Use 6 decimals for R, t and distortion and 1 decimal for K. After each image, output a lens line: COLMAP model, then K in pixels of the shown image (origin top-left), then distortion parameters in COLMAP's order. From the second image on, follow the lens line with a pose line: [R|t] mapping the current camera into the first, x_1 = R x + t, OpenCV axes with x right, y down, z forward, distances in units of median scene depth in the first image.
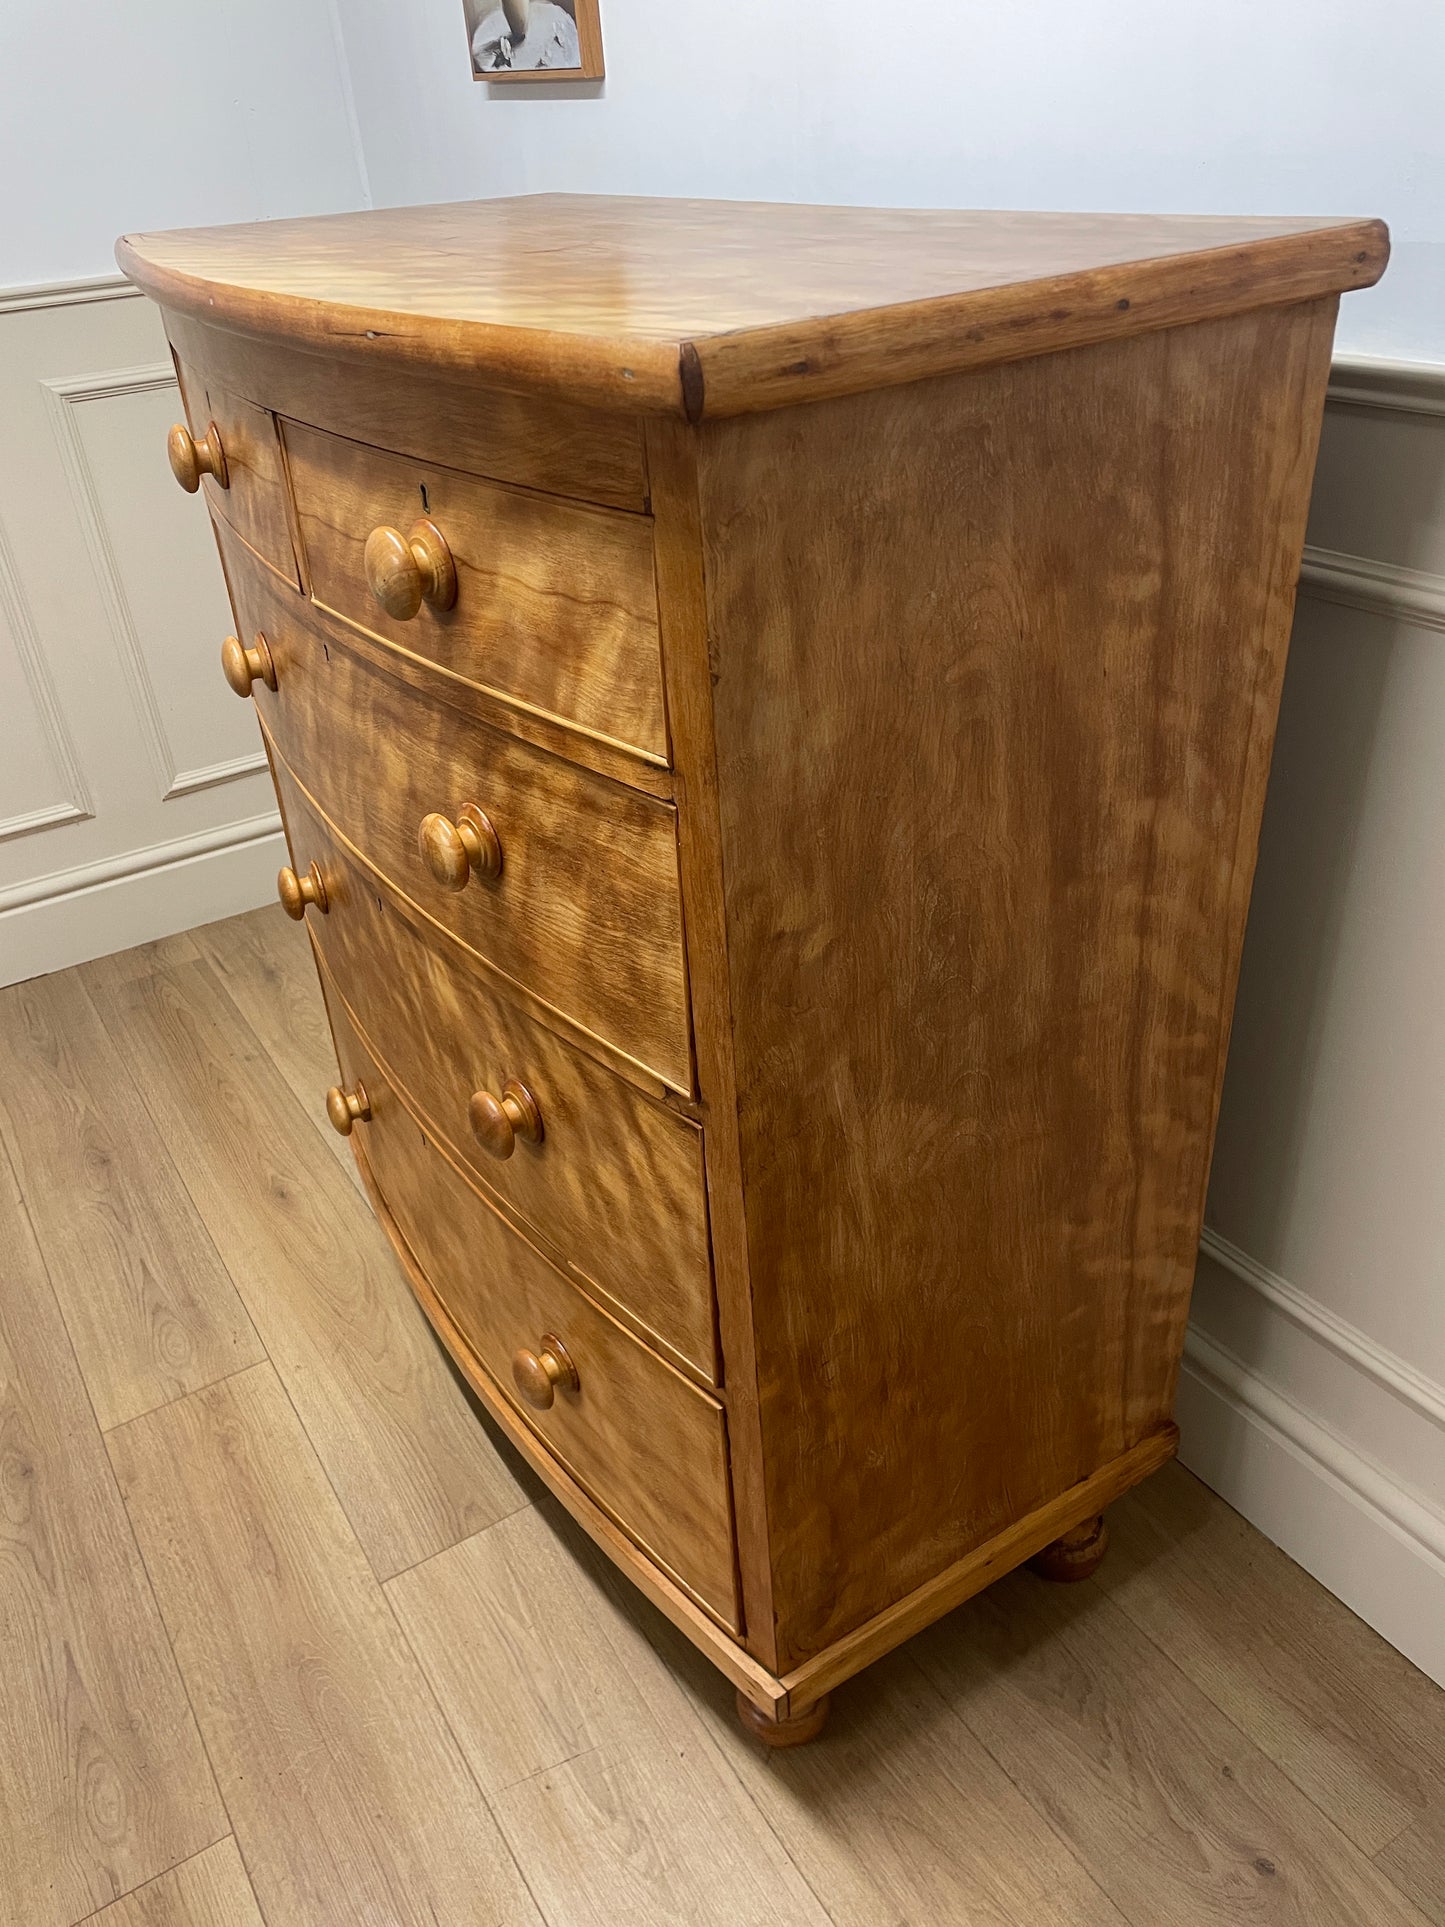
lens RADIAL K [[1457.5, 0, 694.5], [0, 1457.5, 946.2], [0, 0, 1]] dist [0.089658, -0.117951]
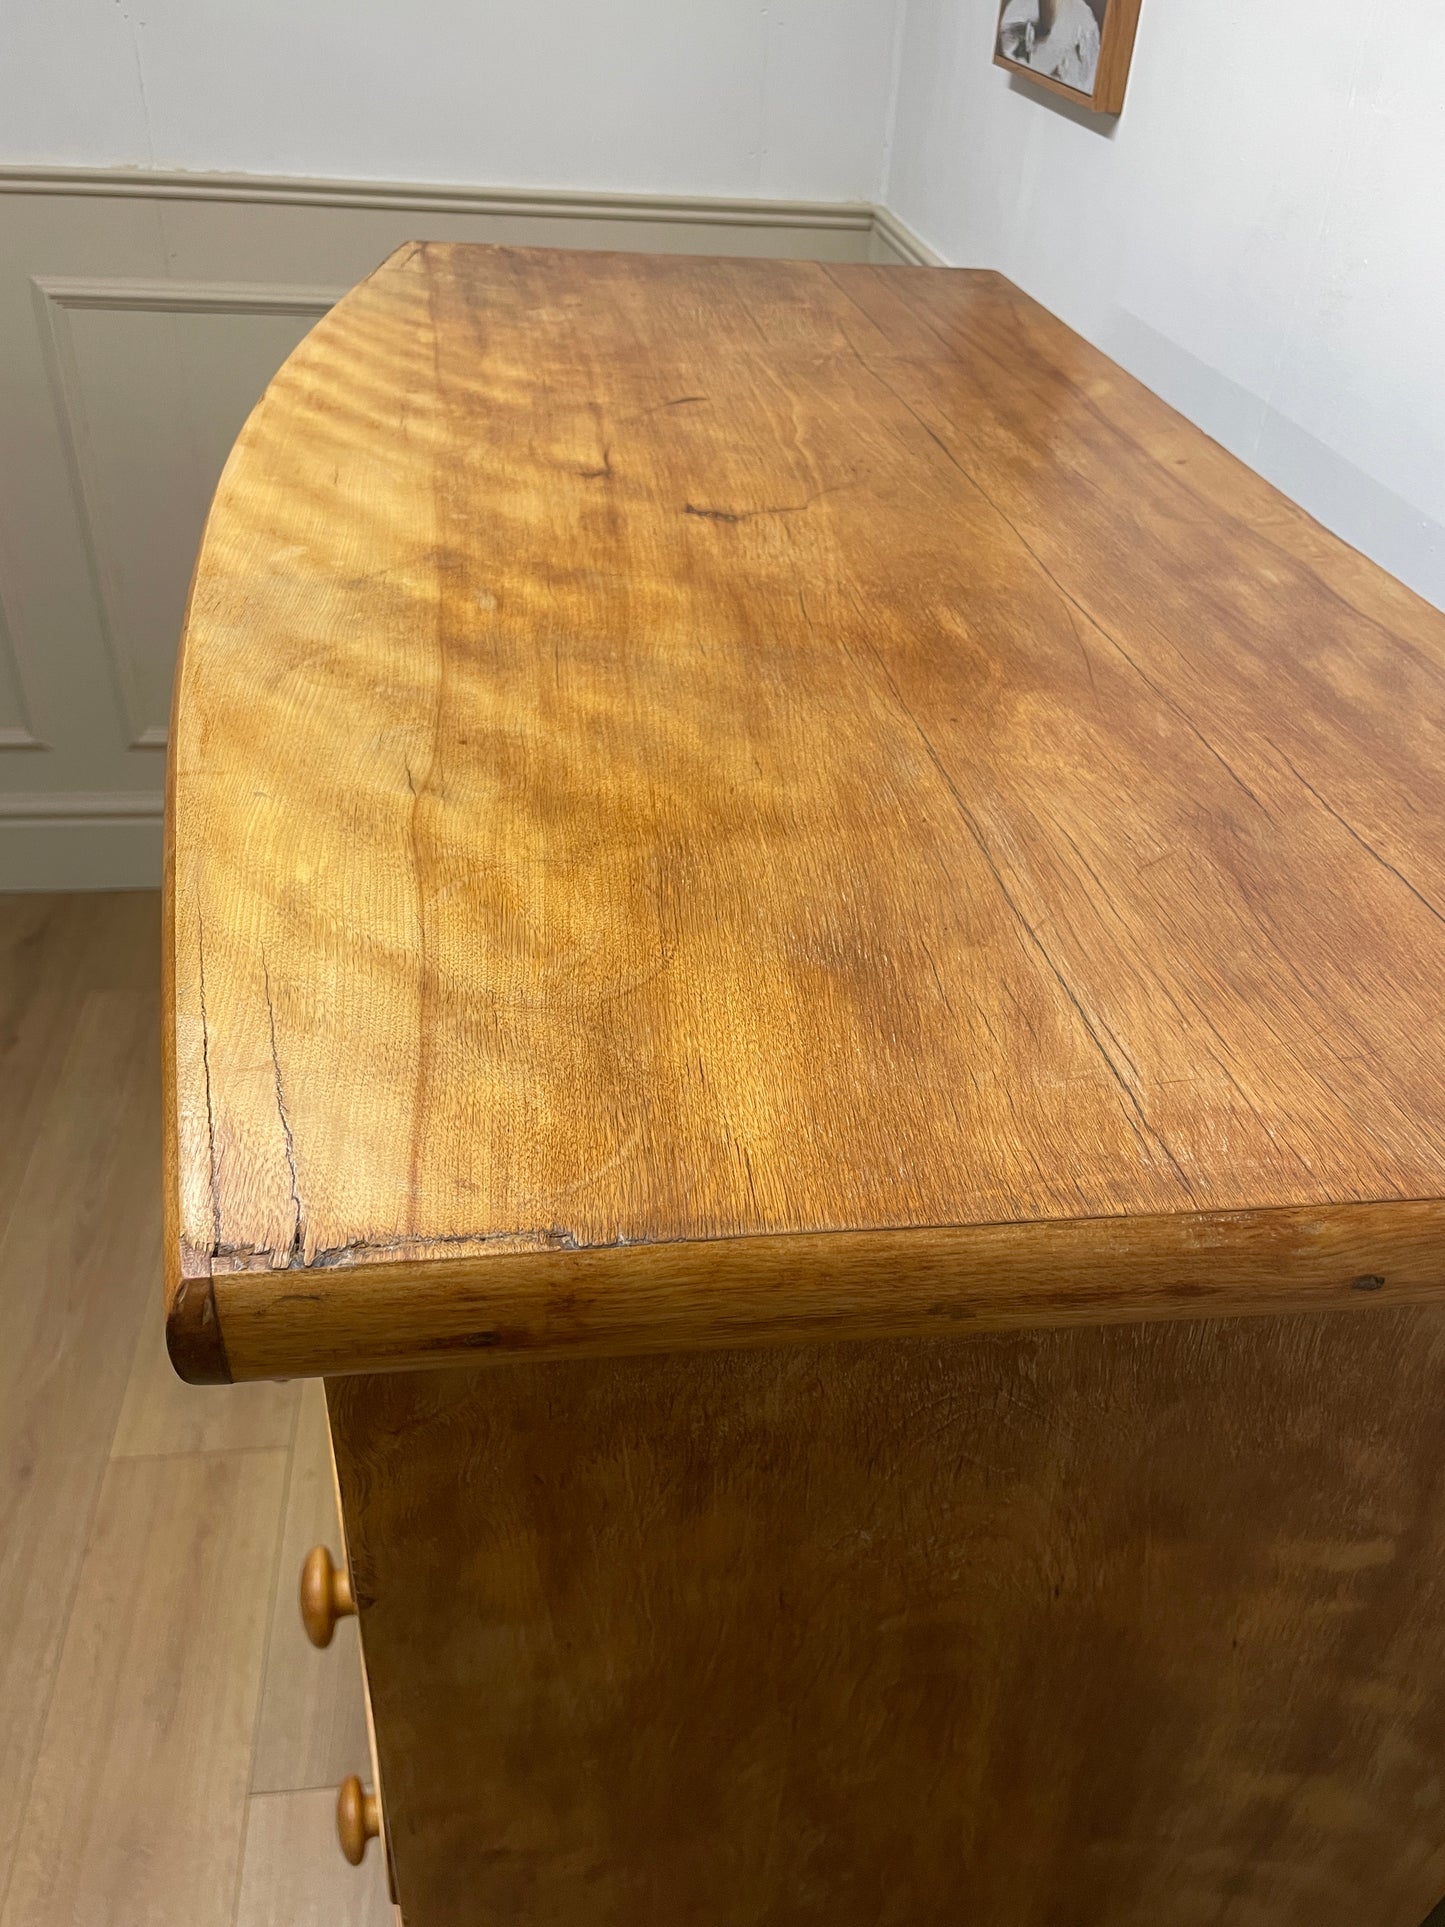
lens RADIAL K [[1460.2, 0, 706.0], [0, 1460.2, 957.9], [0, 0, 1]] dist [0.081536, -0.106726]
pose [[0.901557, 0.341049, -0.266235, 0.186660], [-0.313568, 0.939030, 0.141062, -0.506493], [0.298111, -0.043692, 0.953531, 0.494805]]
